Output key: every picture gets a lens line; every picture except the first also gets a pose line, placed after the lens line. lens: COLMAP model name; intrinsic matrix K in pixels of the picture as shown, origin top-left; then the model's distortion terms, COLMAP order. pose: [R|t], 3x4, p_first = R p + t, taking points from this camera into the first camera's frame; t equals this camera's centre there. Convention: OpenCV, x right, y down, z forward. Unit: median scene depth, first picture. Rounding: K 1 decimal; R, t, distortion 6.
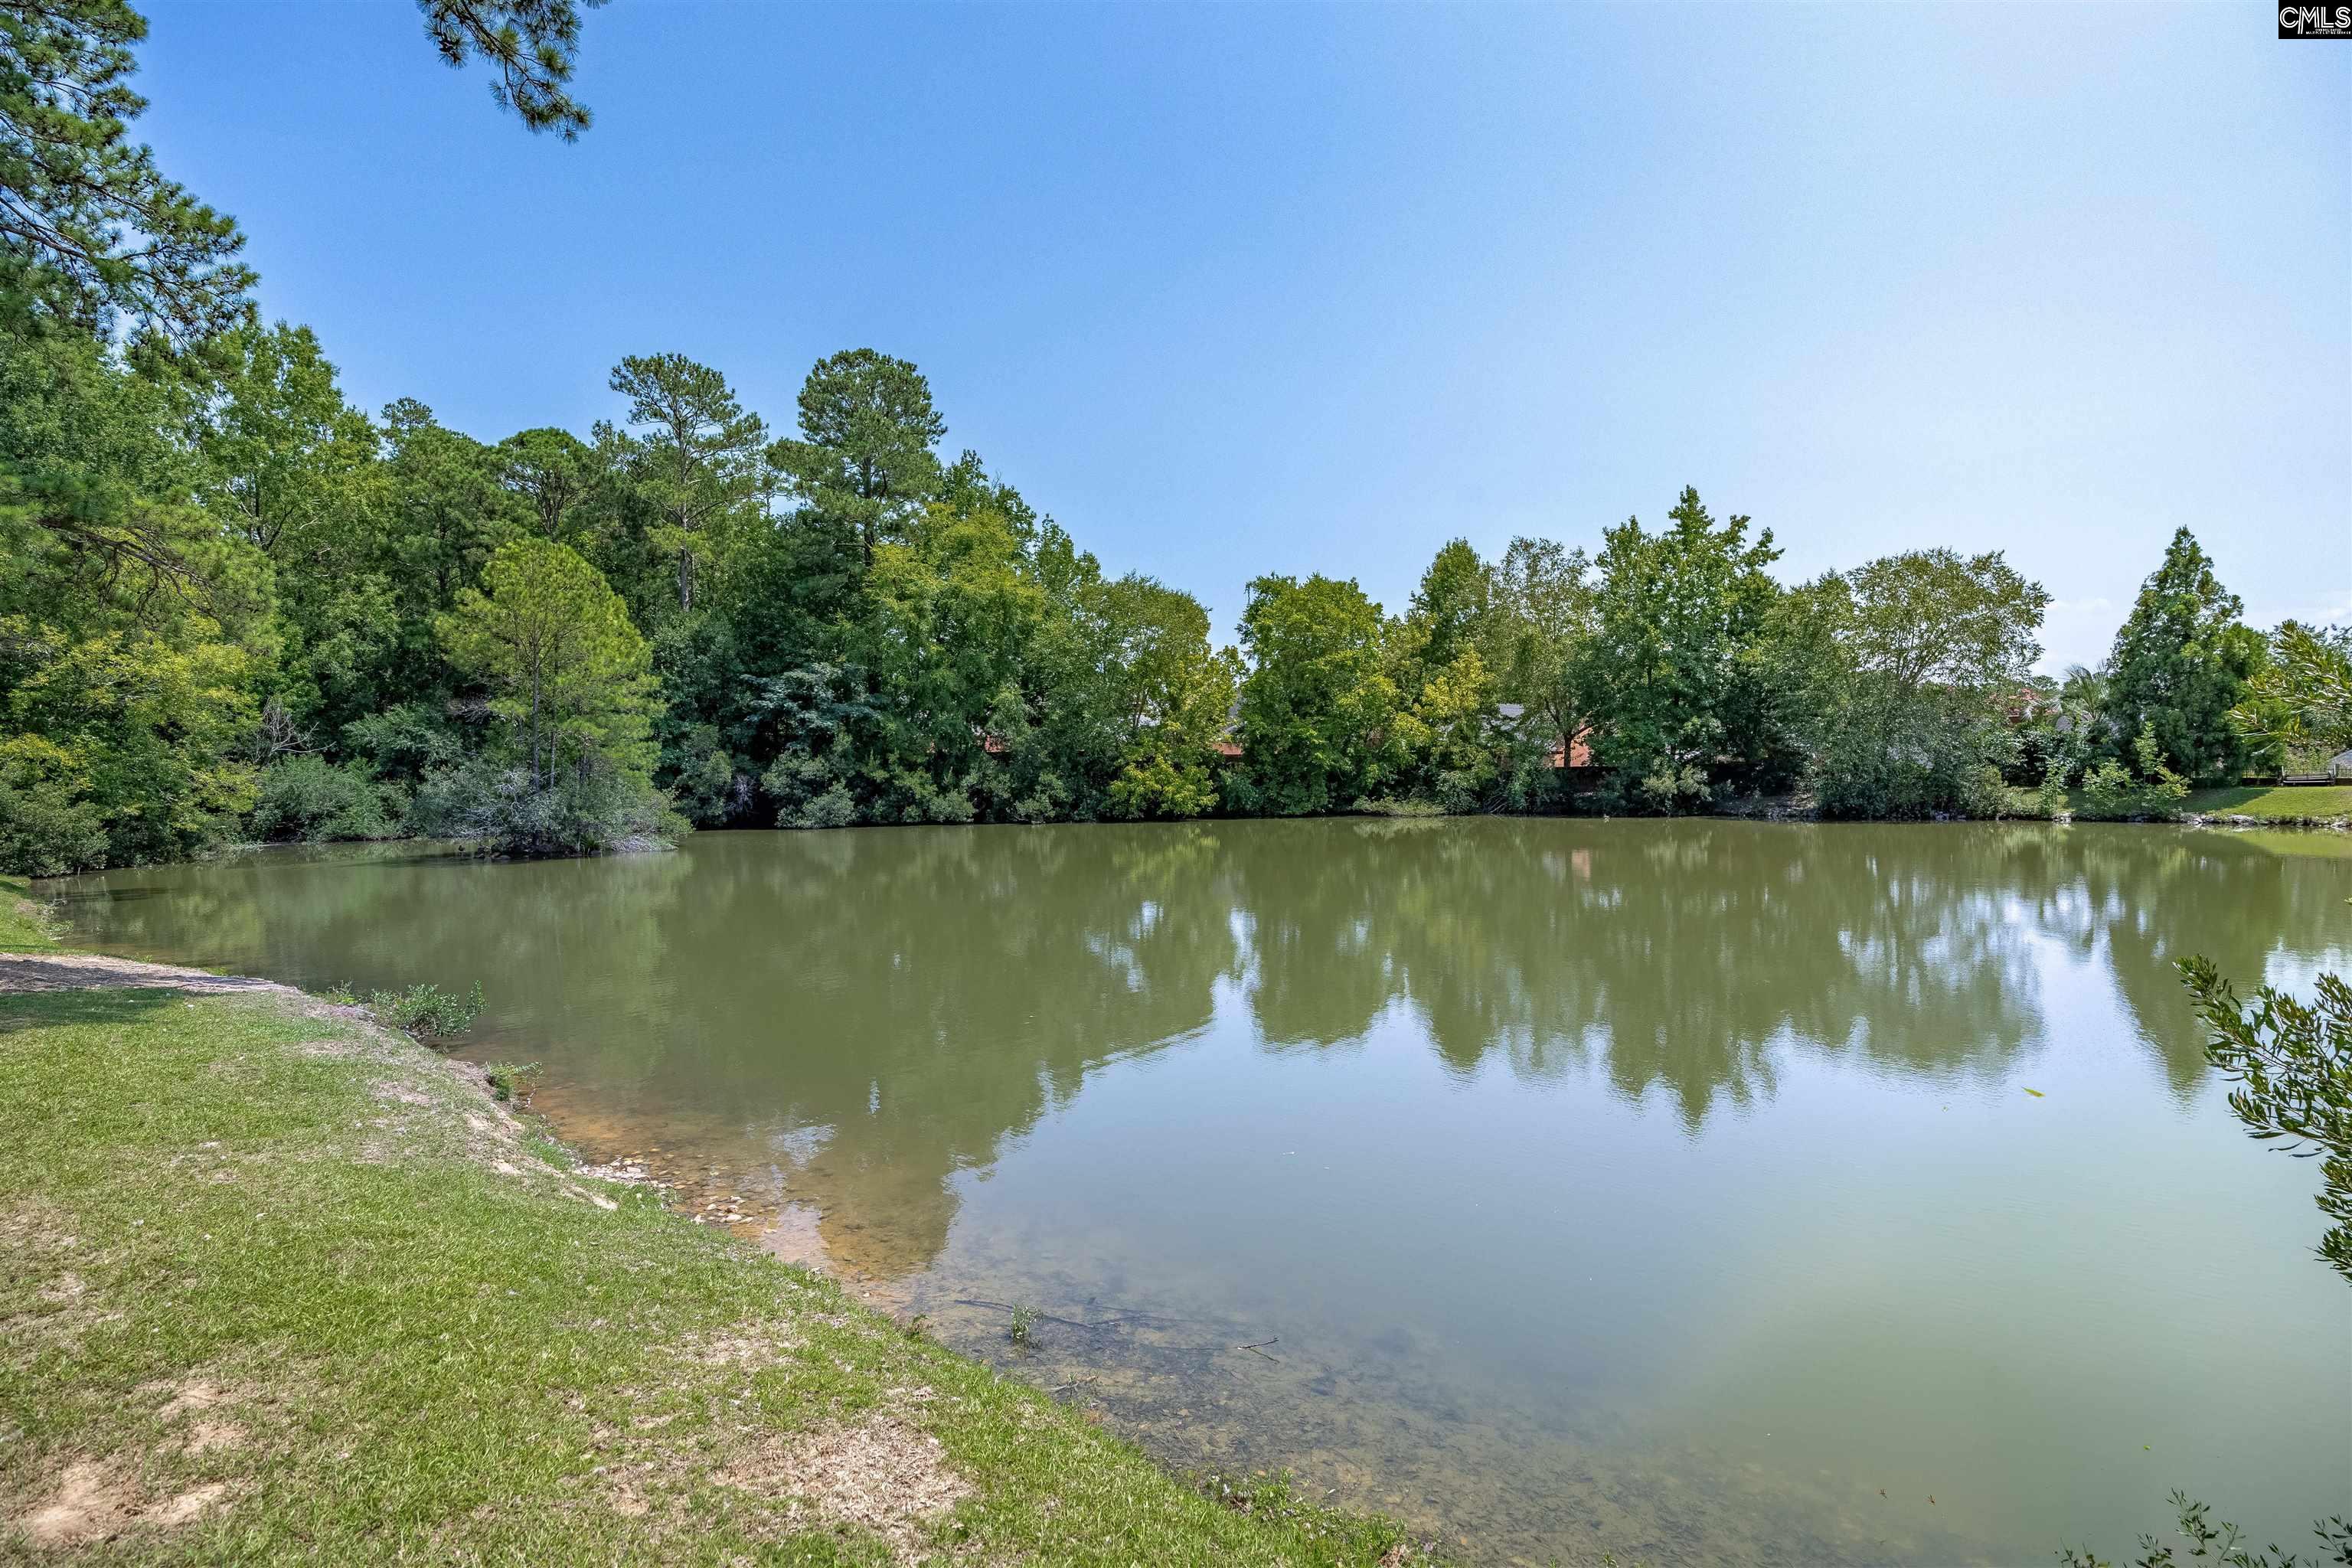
lens RADIAL K [[1123.8, 0, 1184.7], [0, 1123.8, 790.4], [0, 0, 1]] dist [-0.019255, 0.001507]
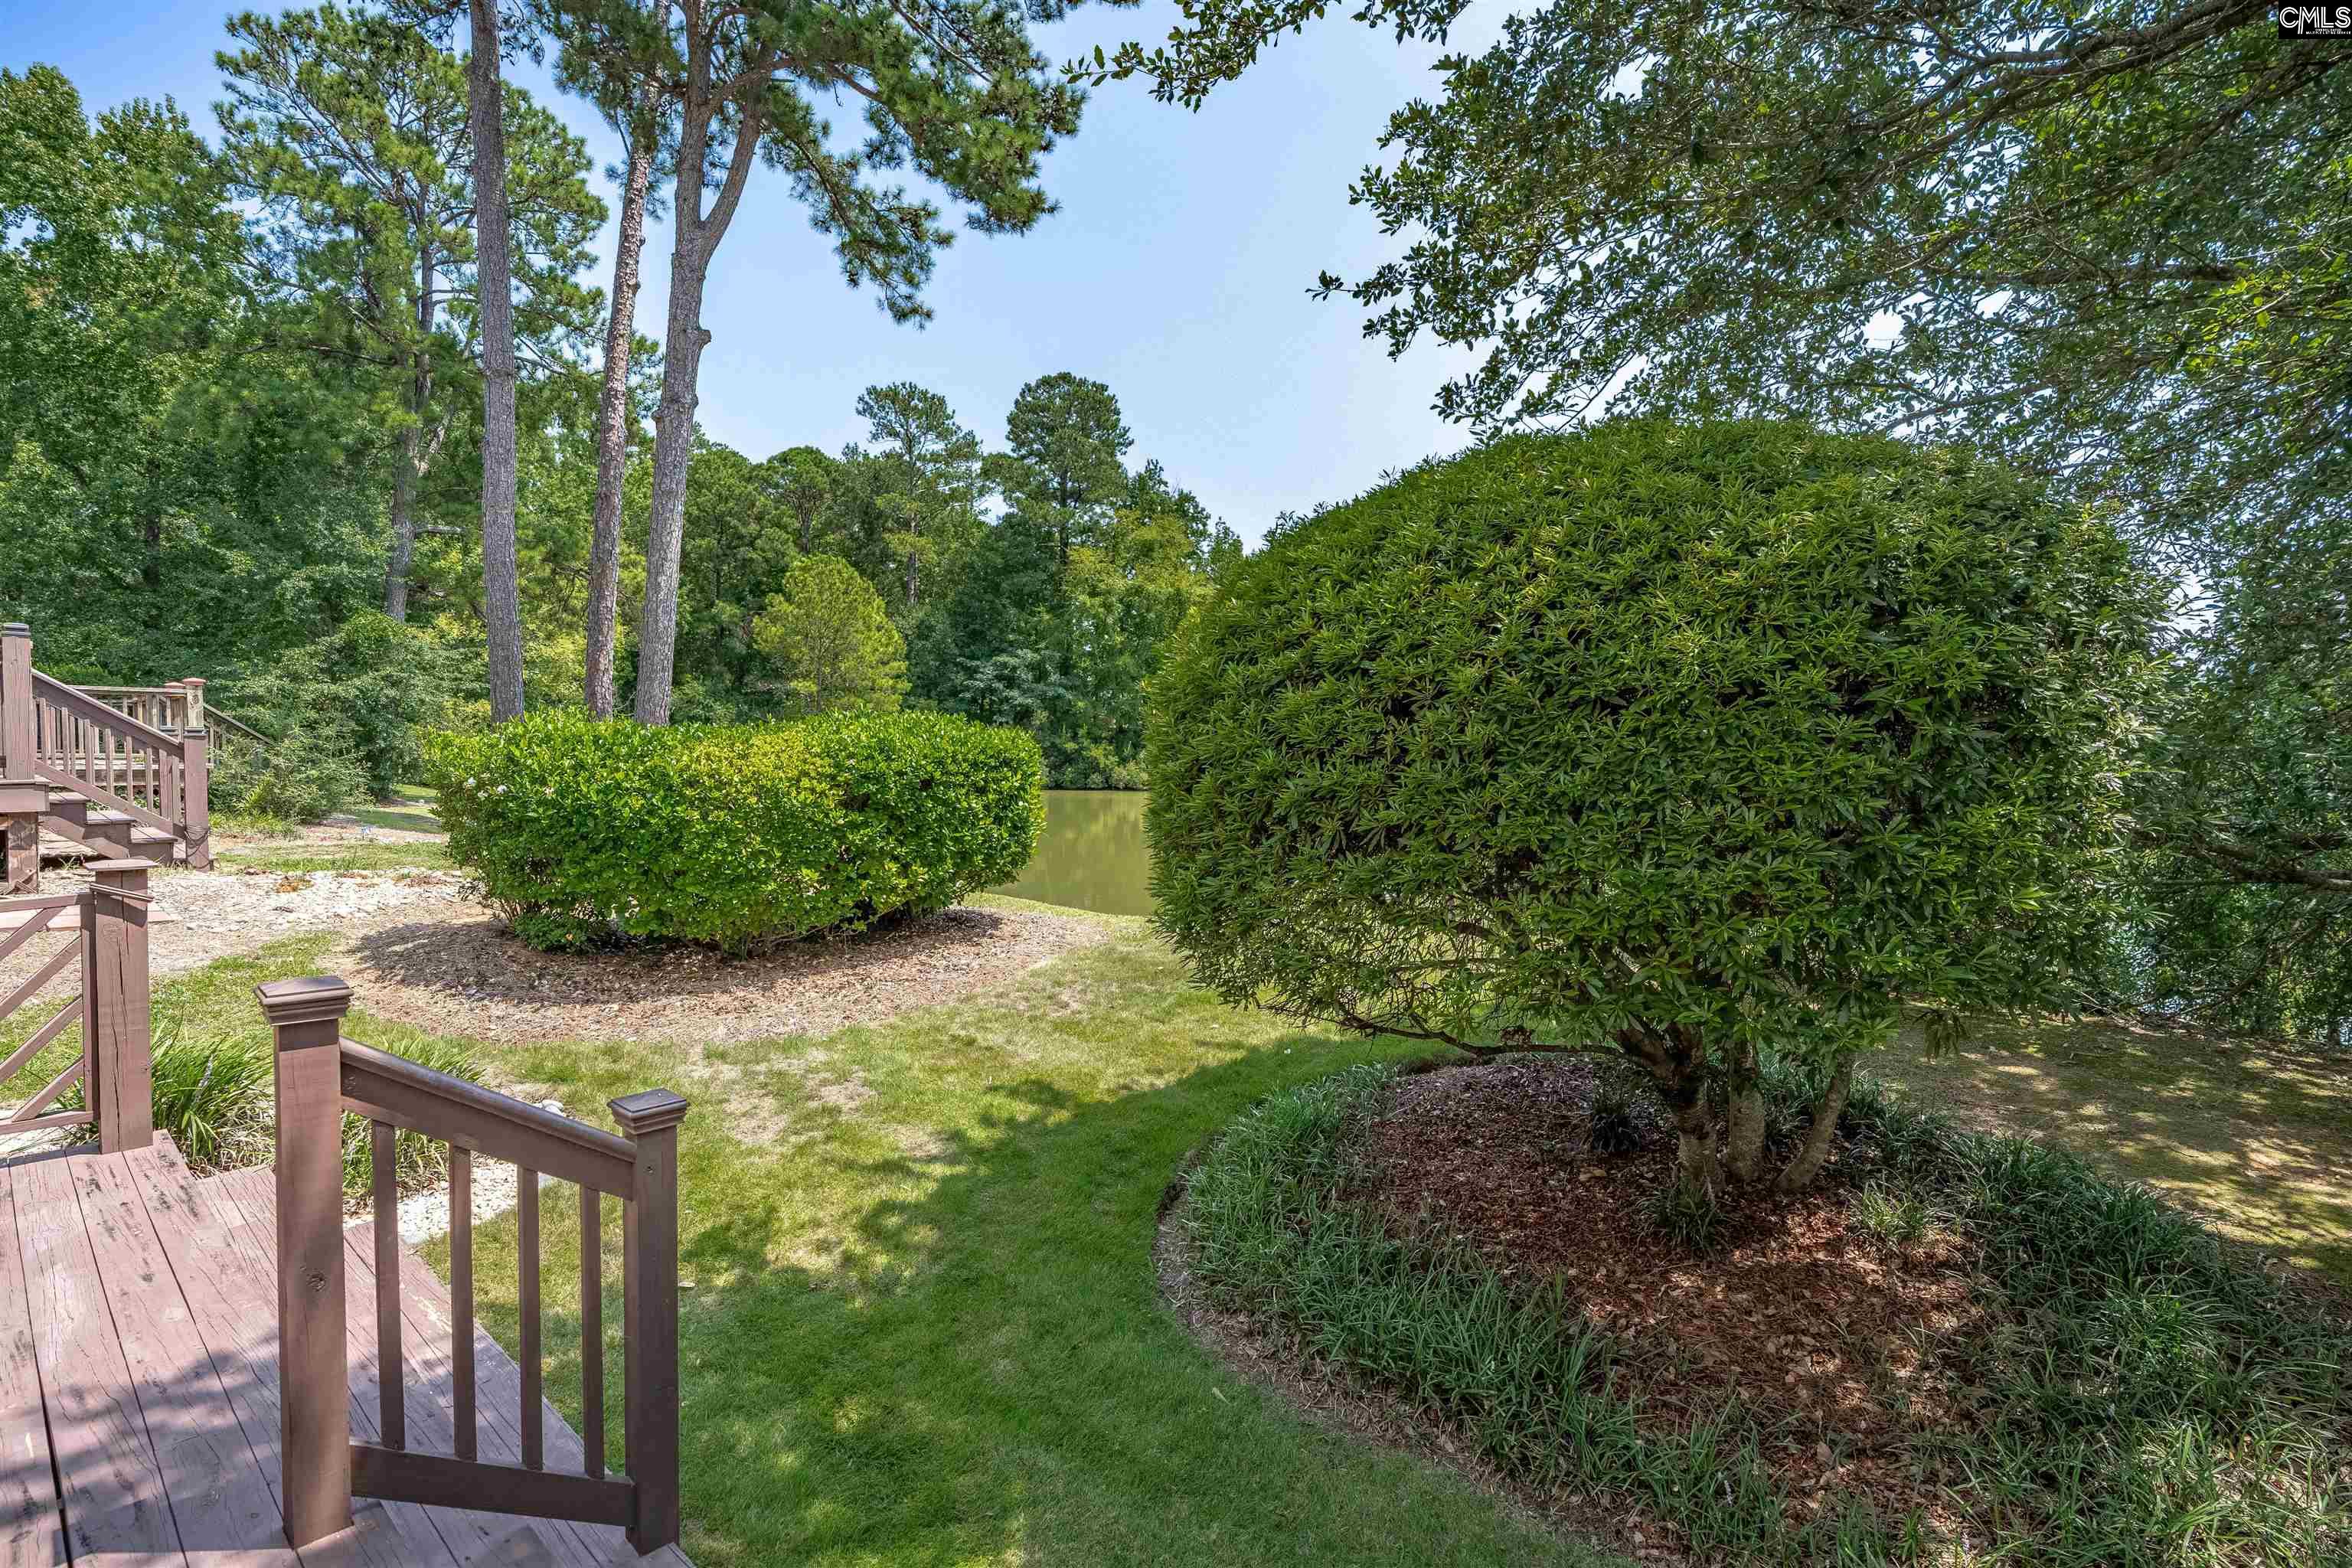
lens RADIAL K [[1112.5, 0, 1173.2], [0, 1112.5, 792.5], [0, 0, 1]] dist [-0.029463, 0.013522]
pose [[0.987409, 0.034616, -0.154351, 0.012939], [-0.031163, 0.999208, 0.024735, 0.002115], [0.155085, -0.019613, 0.987706, -0.115606]]
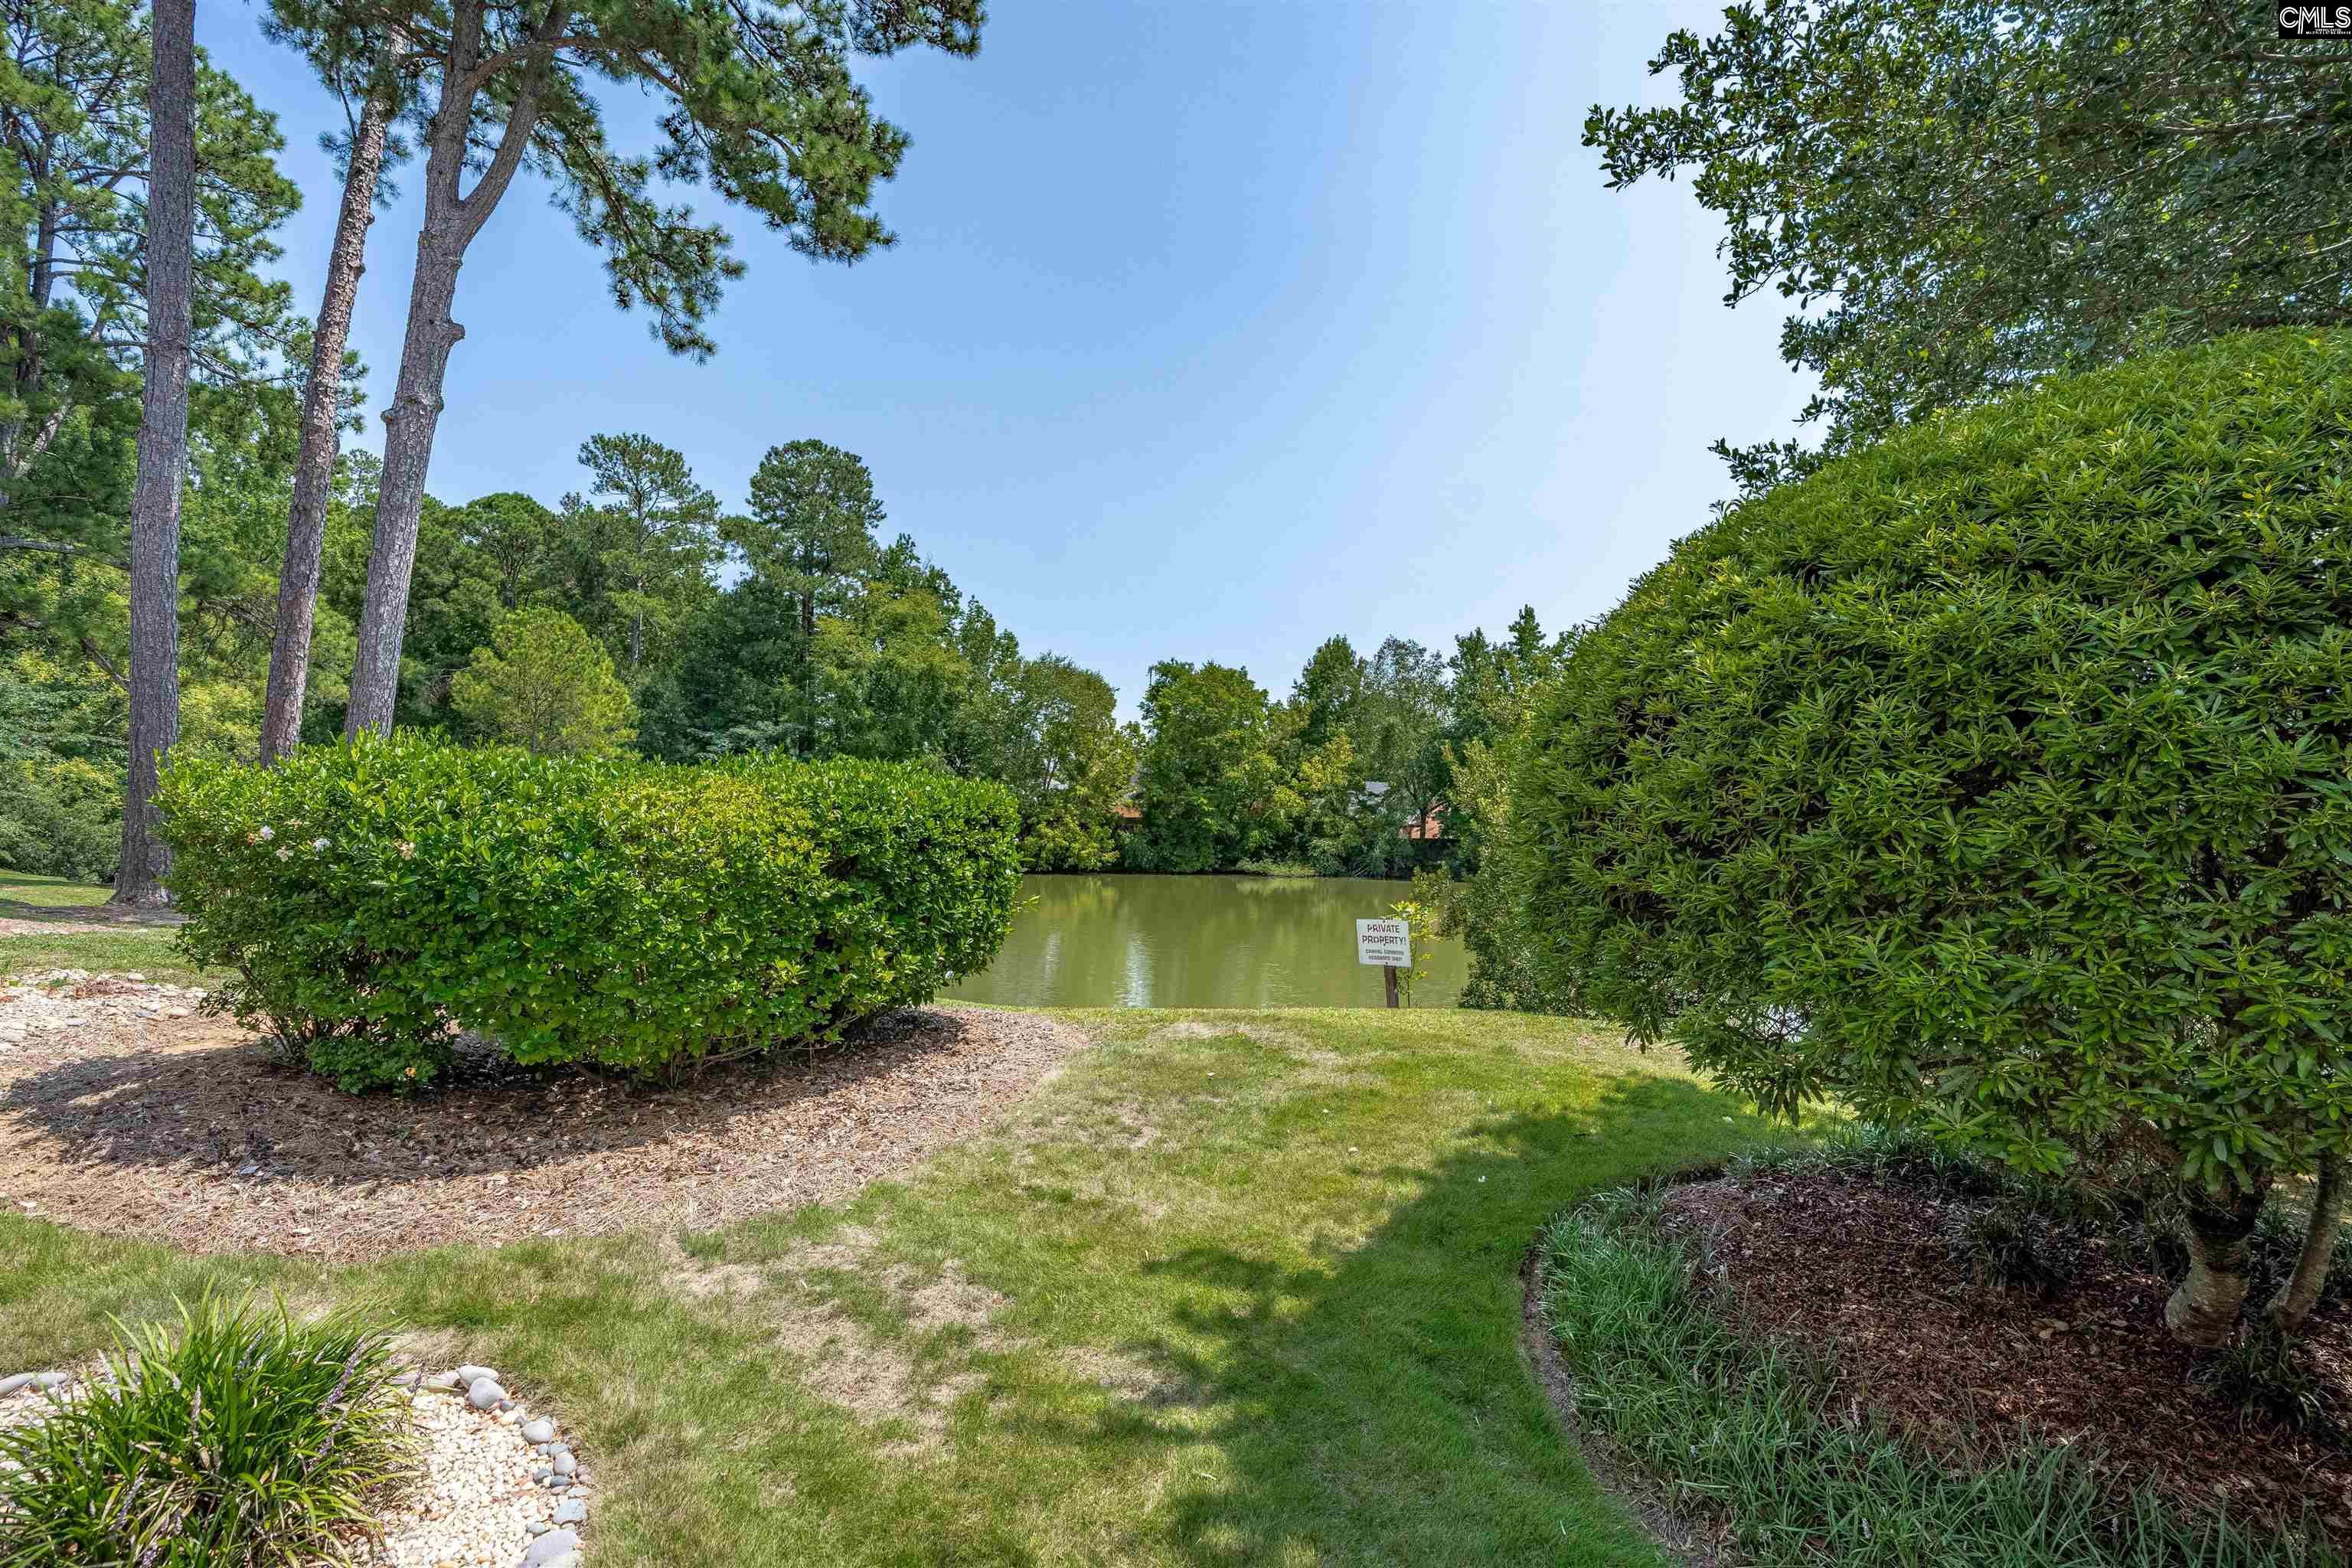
lens RADIAL K [[1095.9, 0, 1176.0], [0, 1095.9, 792.6], [0, 0, 1]] dist [-0.022314, 0.004408]
pose [[0.995245, 0.038938, 0.089287, -0.012643], [-0.033932, 0.997802, -0.056916, 0.004506], [-0.091307, 0.053616, 0.994378, -0.097916]]
